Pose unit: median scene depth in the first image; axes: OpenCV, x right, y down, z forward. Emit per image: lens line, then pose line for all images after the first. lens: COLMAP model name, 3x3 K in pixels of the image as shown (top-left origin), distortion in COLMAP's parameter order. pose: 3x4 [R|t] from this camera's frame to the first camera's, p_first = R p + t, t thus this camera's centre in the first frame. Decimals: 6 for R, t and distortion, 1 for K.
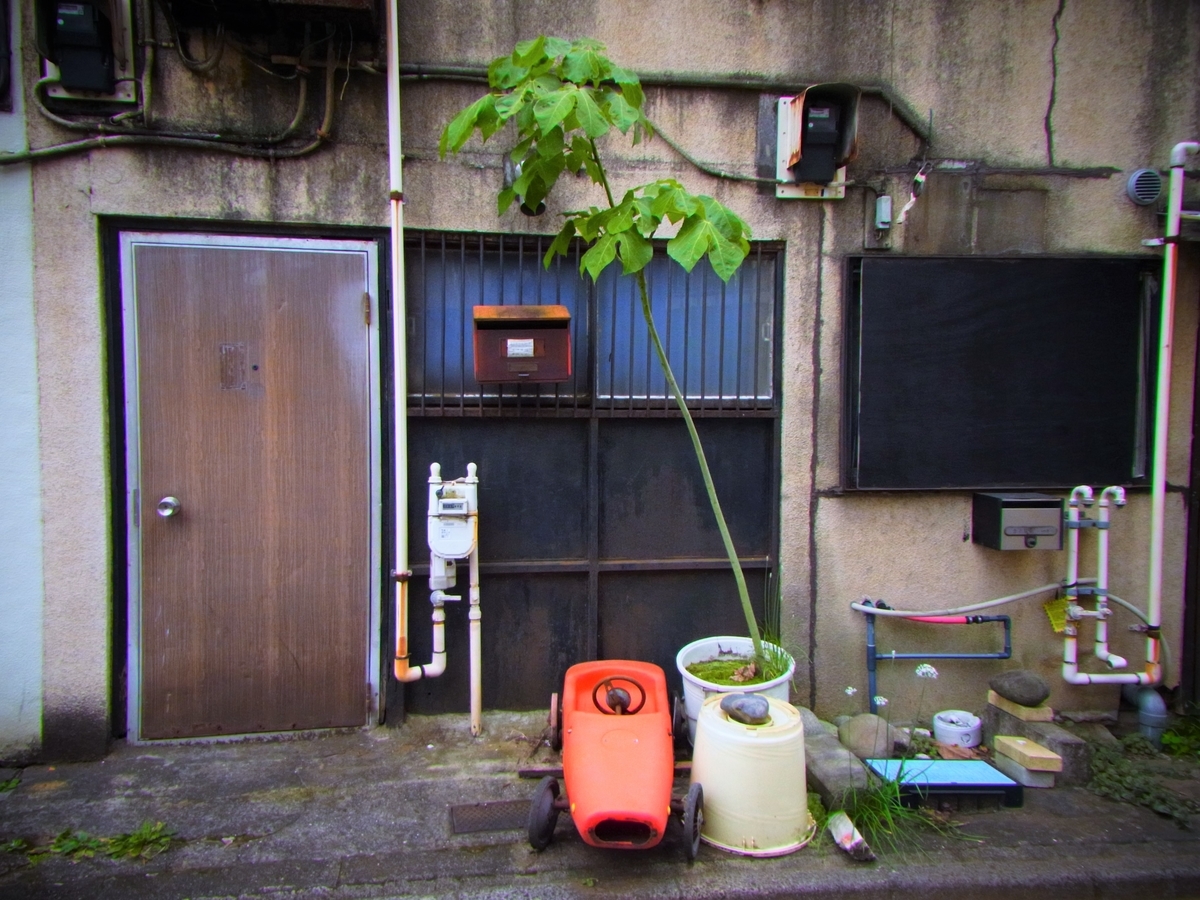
lens RADIAL K [[976.9, 0, 600.0], [0, 976.9, 450.0], [0, 0, 1]] dist [0.089776, -0.002701]
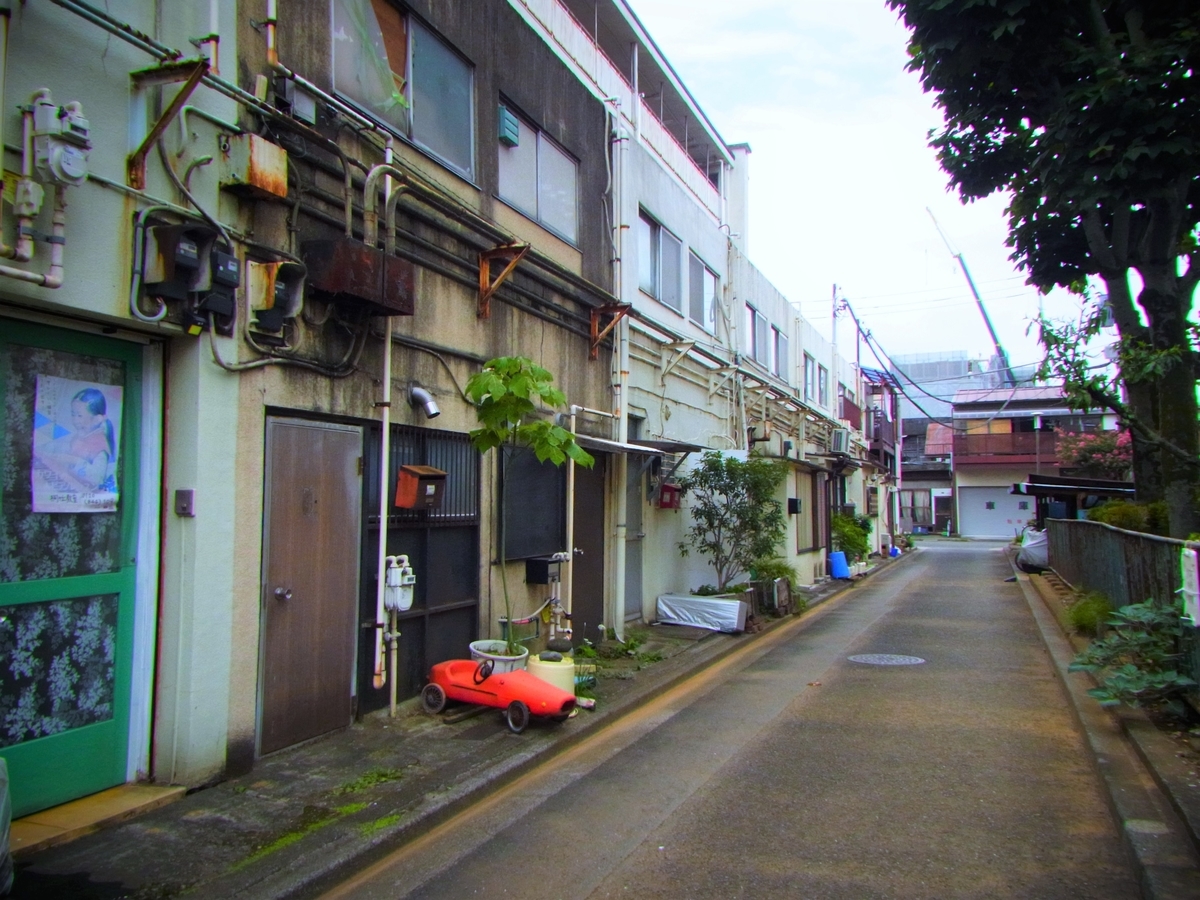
lens RADIAL K [[976.9, 0, 600.0], [0, 976.9, 450.0], [0, 0, 1]] dist [0.089776, -0.002701]
pose [[0.507576, 0.041355, 0.860614, -1.516534], [0.054828, 0.995273, -0.080163, -0.013776], [-0.859861, 0.087875, 0.502909, -0.207156]]
